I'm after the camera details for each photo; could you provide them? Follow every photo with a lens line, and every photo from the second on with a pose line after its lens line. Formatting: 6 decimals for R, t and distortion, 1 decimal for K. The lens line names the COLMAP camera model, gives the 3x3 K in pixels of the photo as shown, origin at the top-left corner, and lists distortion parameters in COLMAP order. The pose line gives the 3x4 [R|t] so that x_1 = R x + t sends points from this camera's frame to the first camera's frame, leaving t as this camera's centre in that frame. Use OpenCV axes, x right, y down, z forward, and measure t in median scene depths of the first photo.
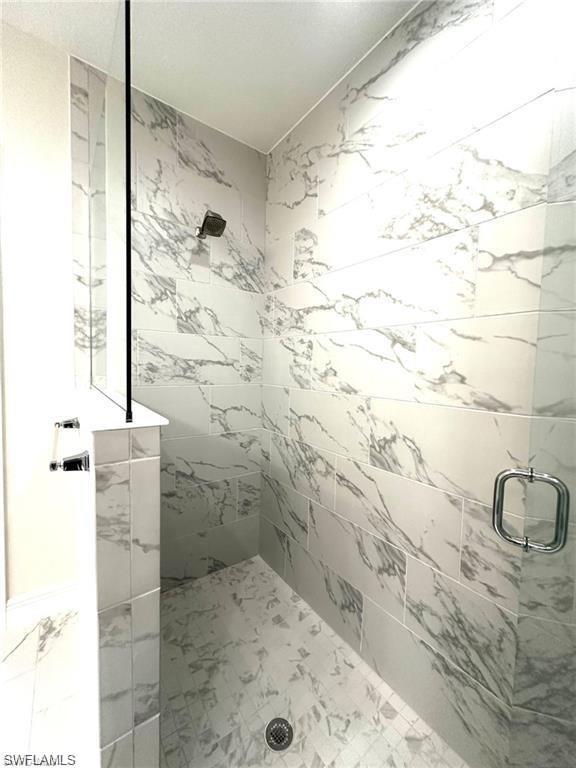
lens RADIAL K [[303.5, 0, 287.8], [0, 303.5, 383.7], [0, 0, 1]] dist [0.000771, 0.000162]
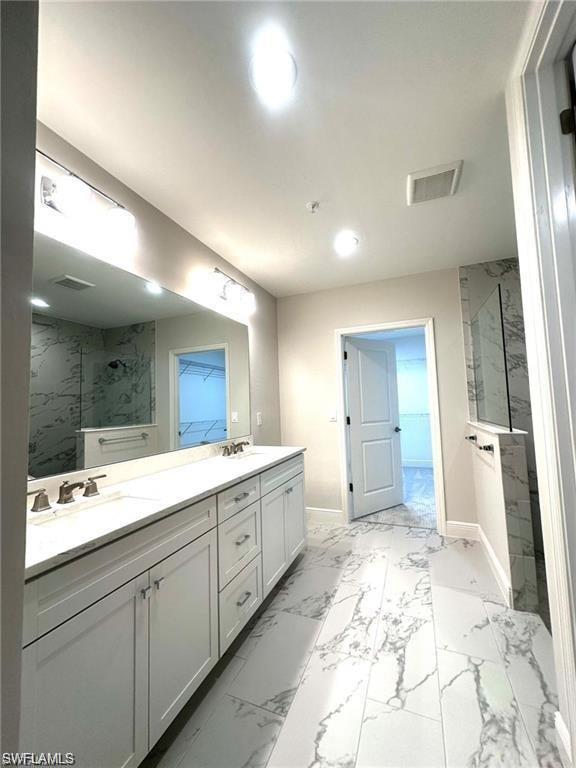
lens RADIAL K [[303.5, 0, 287.9], [0, 303.5, 382.8], [0, 0, 1]] dist [0.000771, 0.000162]
pose [[0.513604, -0.101849, -0.851961, 0.778762], [-0.000888, 0.992866, -0.119230, 0.007743], [0.858027, 0.061993, 0.509850, -2.028177]]
